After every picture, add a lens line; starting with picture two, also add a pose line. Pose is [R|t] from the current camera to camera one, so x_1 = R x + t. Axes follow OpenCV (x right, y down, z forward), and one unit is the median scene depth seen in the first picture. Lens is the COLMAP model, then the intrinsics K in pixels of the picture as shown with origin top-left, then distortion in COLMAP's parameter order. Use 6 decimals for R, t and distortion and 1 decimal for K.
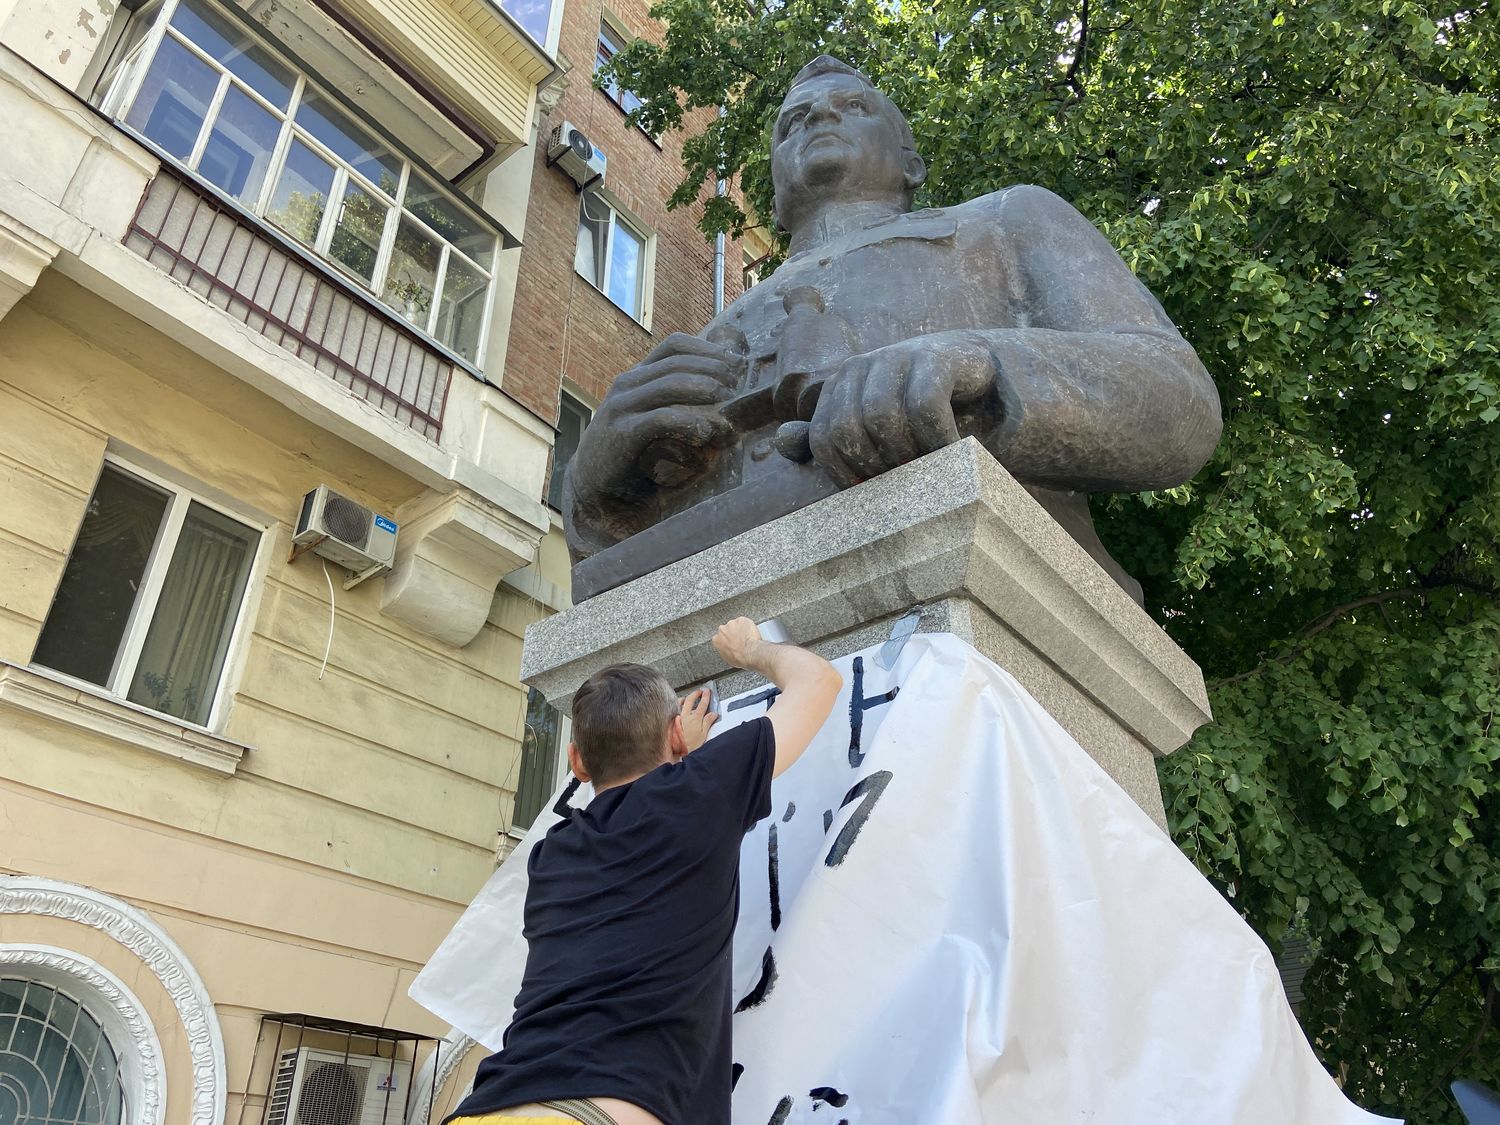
lens RADIAL K [[1135.9, 0, 750.0], [0, 1135.9, 562.5], [0, 0, 1]] dist [0.127878, -0.157035]
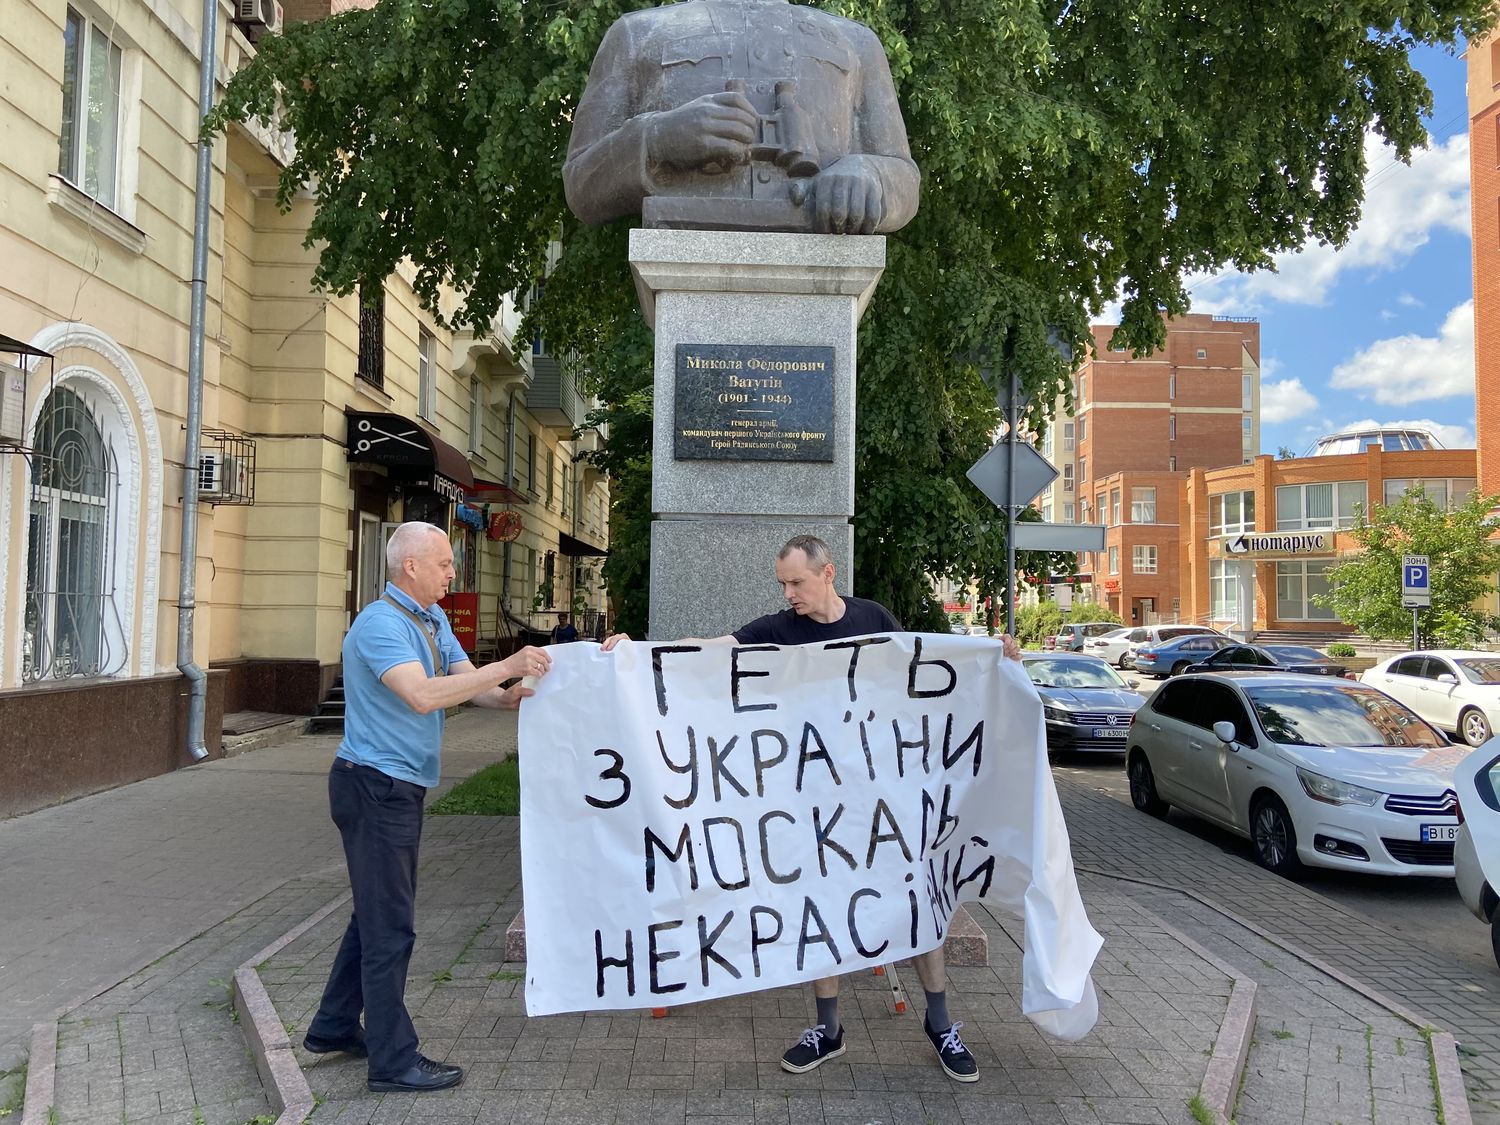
lens RADIAL K [[1135.9, 0, 750.0], [0, 1135.9, 562.5], [0, 0, 1]] dist [0.127878, -0.157035]
pose [[0.778533, 0.047529, 0.625801, -1.370386], [-0.352550, 0.858058, 0.373424, -0.288486], [-0.519225, -0.511349, 0.684783, -0.809228]]
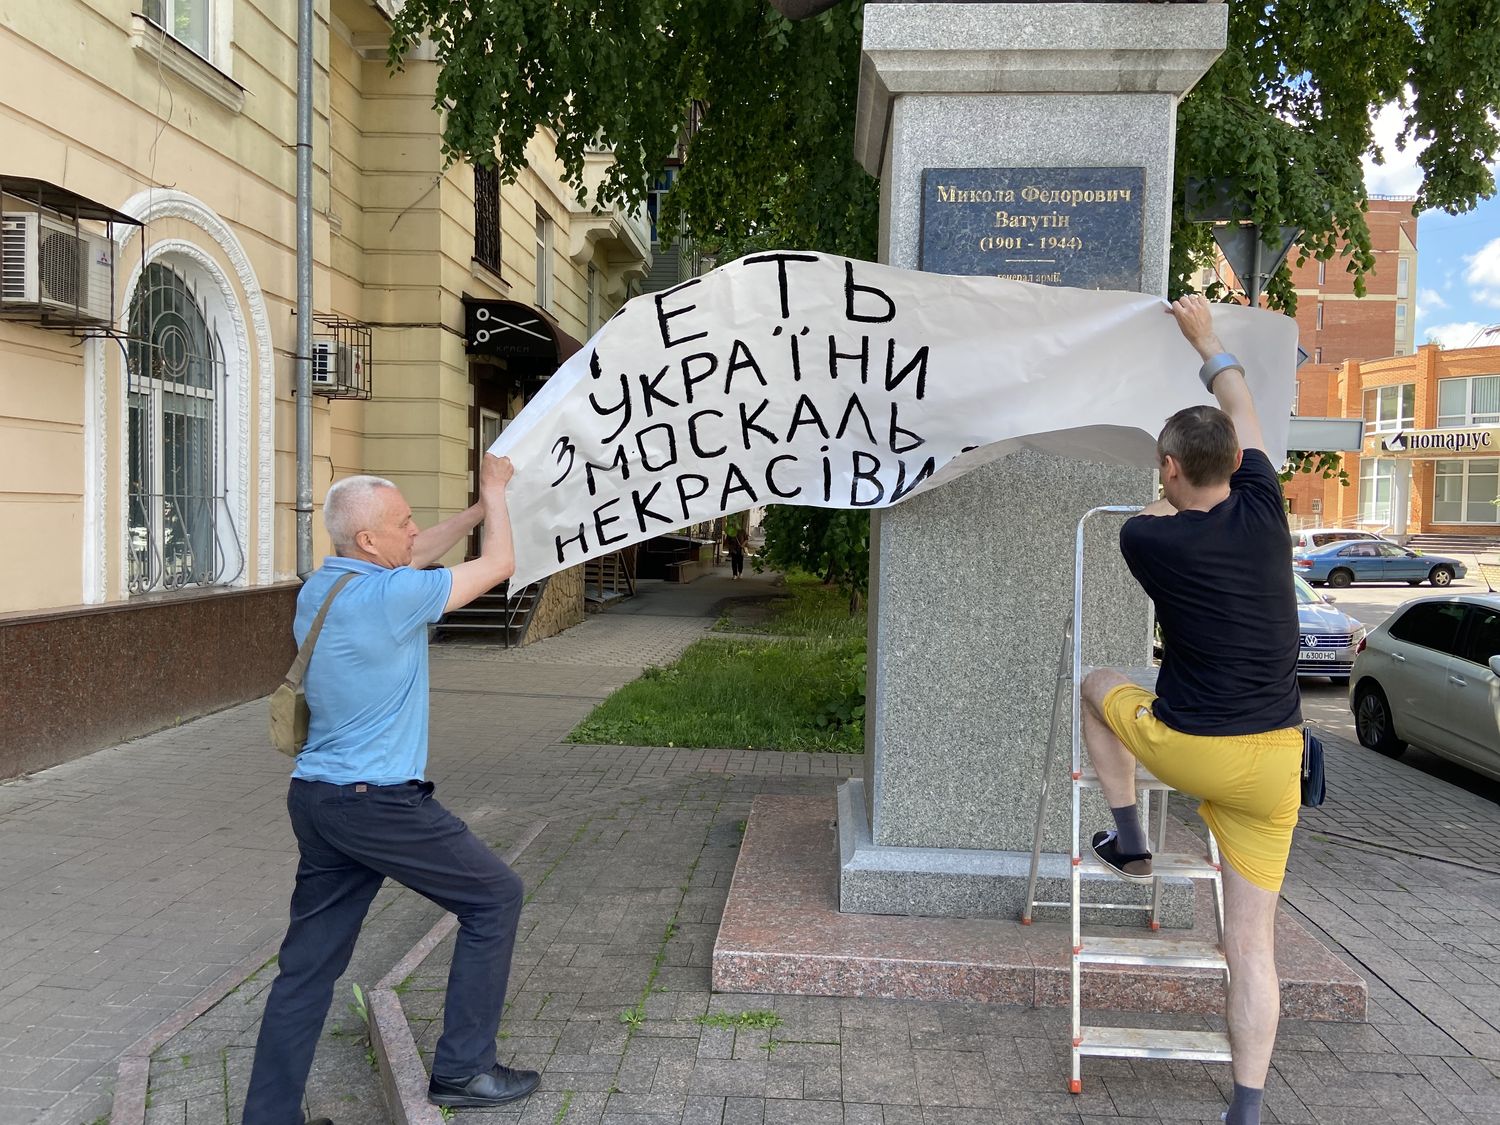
lens RADIAL K [[1134.2, 0, 778.1], [0, 1134.2, 560.6], [0, 0, 1]] dist [0.125836, -0.154133]
pose [[0.818211, -0.000626, 0.574918, -1.224802], [-0.328794, 0.819816, 0.468825, -0.017280], [-0.471620, -0.572627, 0.670576, -0.320384]]
